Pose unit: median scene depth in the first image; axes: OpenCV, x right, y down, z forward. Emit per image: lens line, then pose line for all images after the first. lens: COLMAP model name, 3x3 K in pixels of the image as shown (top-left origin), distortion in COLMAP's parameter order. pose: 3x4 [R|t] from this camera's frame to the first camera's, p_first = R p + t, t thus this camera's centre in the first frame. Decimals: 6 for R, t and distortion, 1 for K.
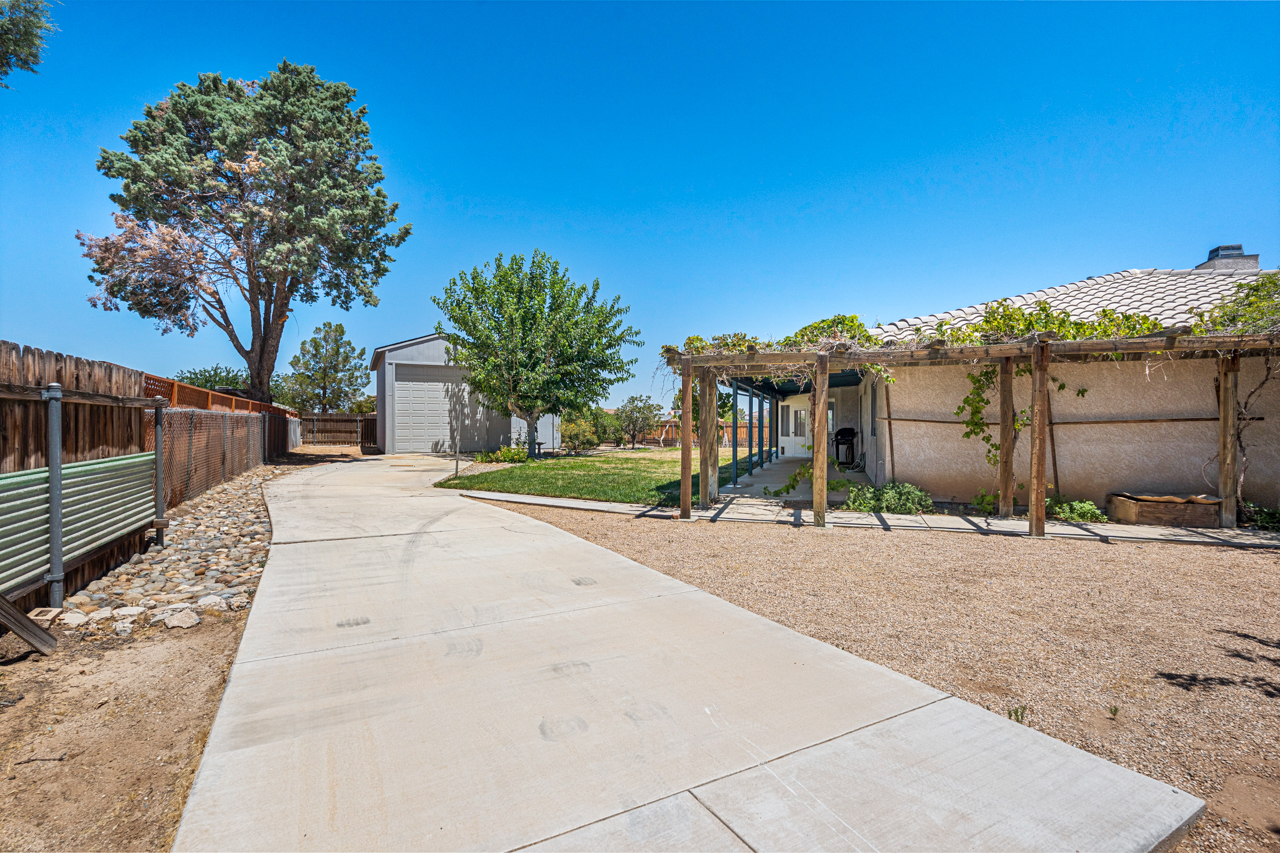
lens RADIAL K [[590.3, 0, 633.2], [0, 590.3, 428.7], [0, 0, 1]] dist [-0.000161, -0.000326]
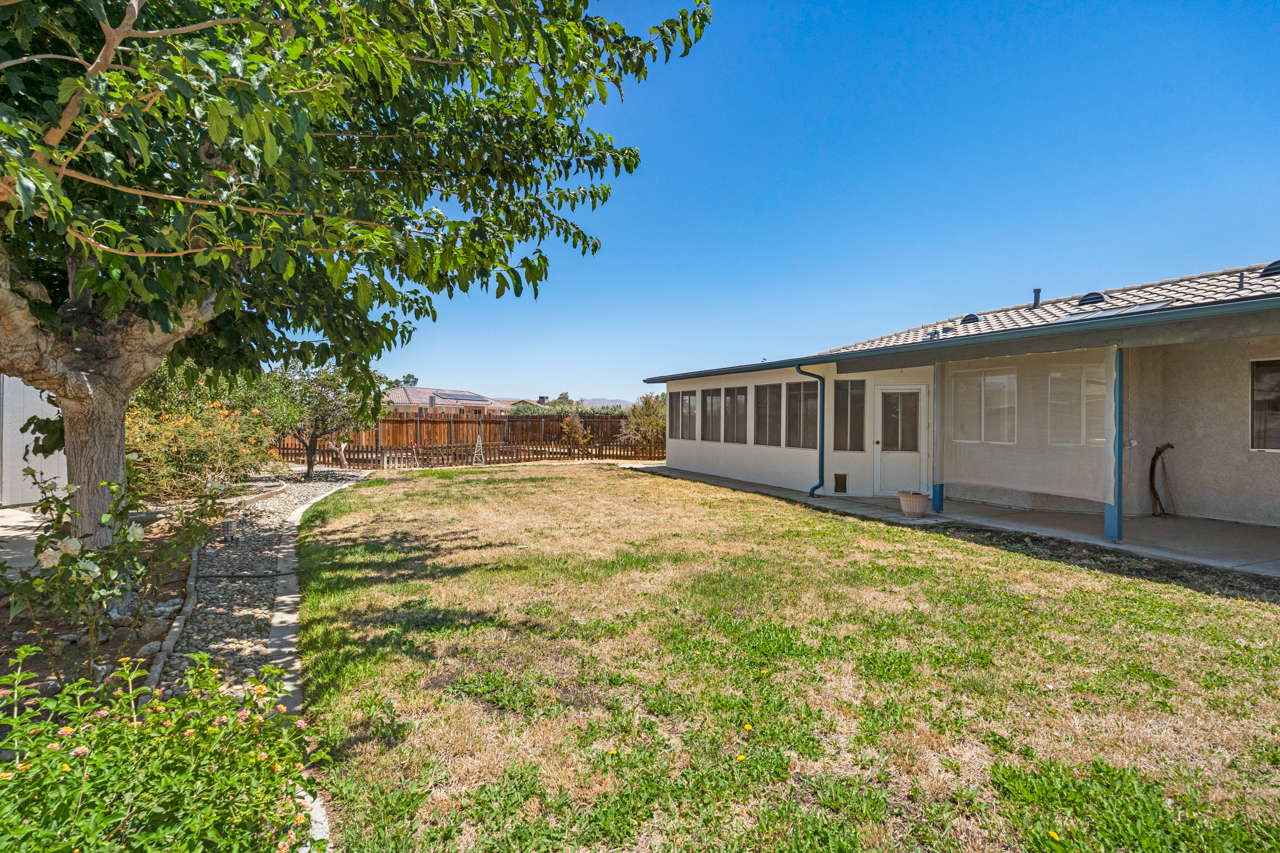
lens RADIAL K [[637.8, 0, 640.0], [0, 637.8, 426.5], [0, 0, 1]] dist [-0.002360, -0.000129]
pose [[0.750764, -0.001457, 0.660569, -0.173318], [-0.004662, 0.999961, 0.007505, -0.007428], [-0.660554, -0.008714, 0.750728, 0.746947]]
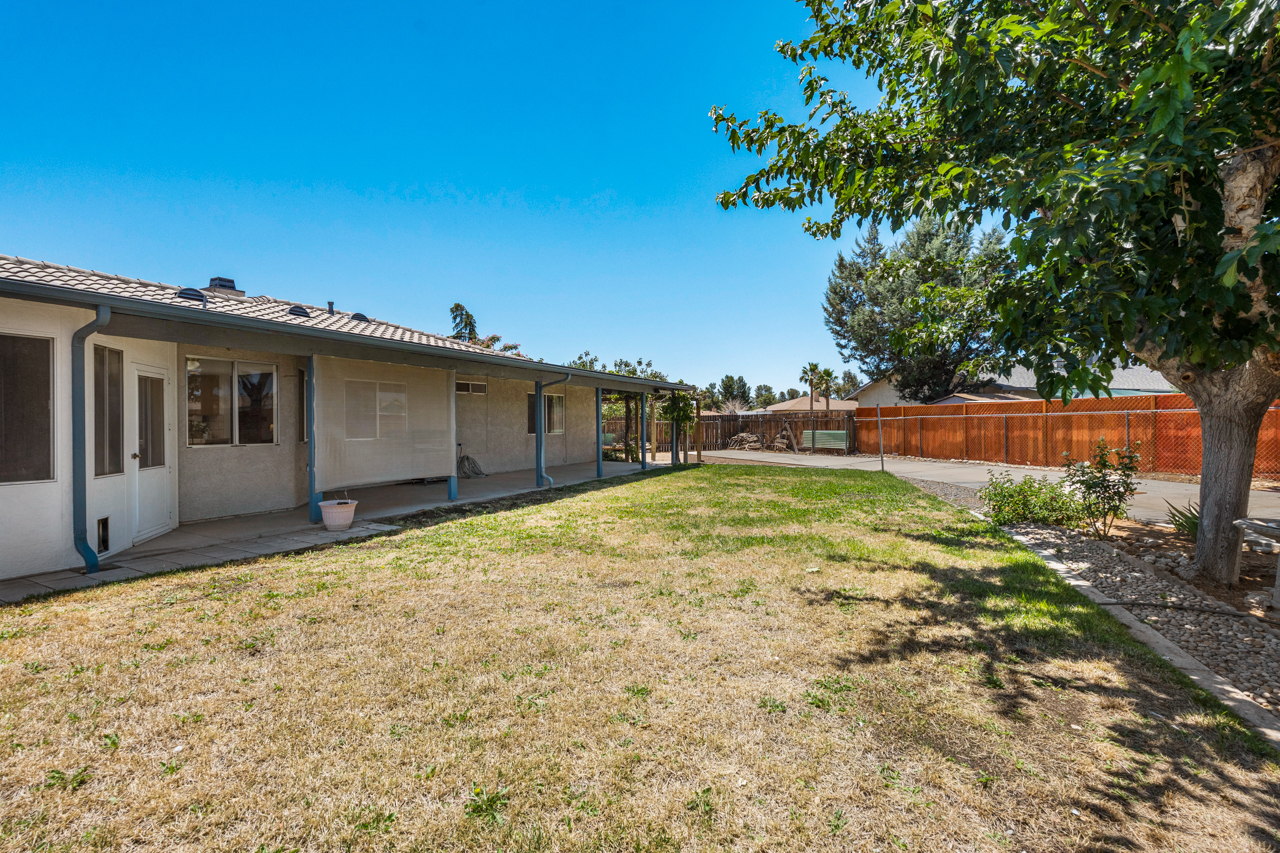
lens RADIAL K [[582.7, 0, 638.8], [0, 582.7, 418.4], [0, 0, 1]] dist [0.000474, -0.000032]
pose [[-0.991399, 0.009489, 0.130532, 0.009993], [0.008839, 0.999945, -0.005560, -0.006149], [-0.130578, -0.004358, -0.991428, 1.211178]]
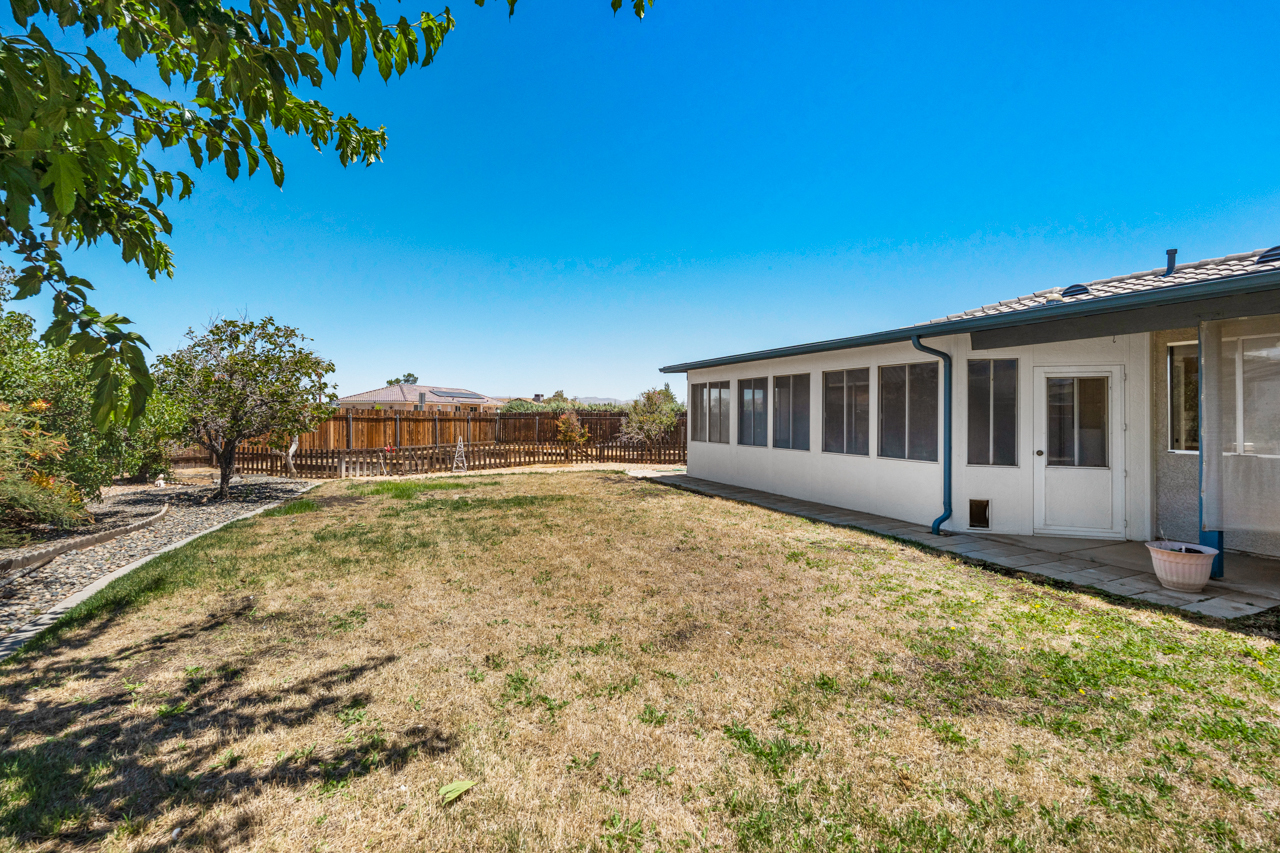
lens RADIAL K [[591.8, 0, 641.9], [0, 591.8, 412.1], [0, 0, 1]] dist [-0.001804, -0.000159]
pose [[0.736345, 0.009750, 0.676536, -0.069966], [-0.003238, 0.999936, -0.010886, -0.009041], [-0.676599, 0.005825, 0.736329, 0.902029]]
